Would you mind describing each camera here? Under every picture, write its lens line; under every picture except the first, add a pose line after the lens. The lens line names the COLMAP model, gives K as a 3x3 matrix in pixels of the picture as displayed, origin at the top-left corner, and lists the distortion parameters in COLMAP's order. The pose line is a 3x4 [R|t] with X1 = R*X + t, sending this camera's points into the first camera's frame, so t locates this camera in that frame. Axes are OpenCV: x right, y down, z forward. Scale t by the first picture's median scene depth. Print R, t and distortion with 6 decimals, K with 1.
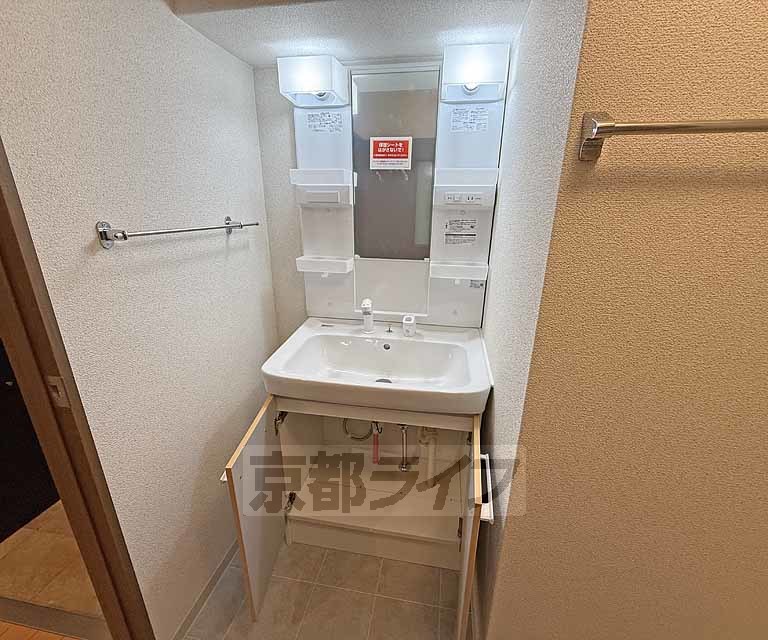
lens RADIAL K [[342.2, 0, 384.0], [0, 342.2, 320.0], [0, 0, 1]] dist [-0.002562, -0.000043]
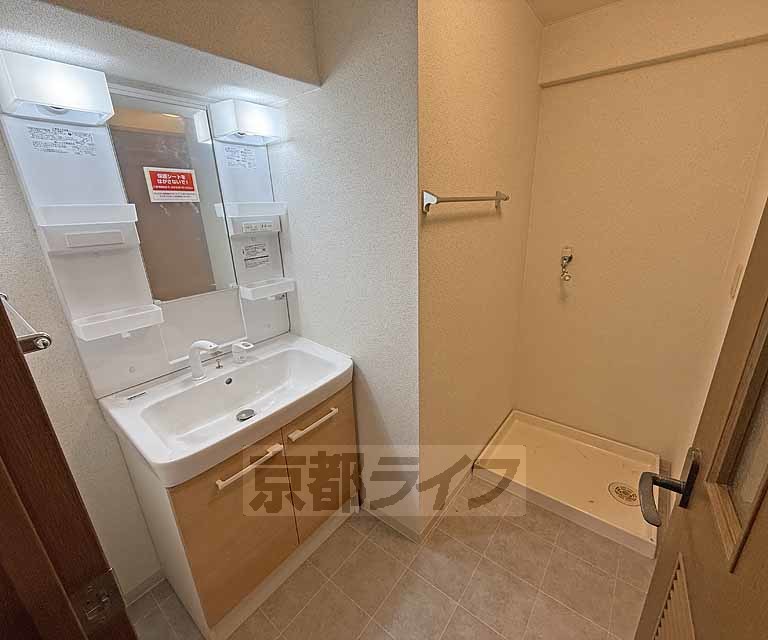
lens RADIAL K [[342.2, 0, 384.0], [0, 342.2, 320.0], [0, 0, 1]] dist [-0.002562, -0.000043]
pose [[0.472918, -0.304788, 0.826712, -0.572396], [0.317776, 0.934119, 0.162604, -0.109538], [-0.821807, 0.185811, 0.538616, 0.091014]]
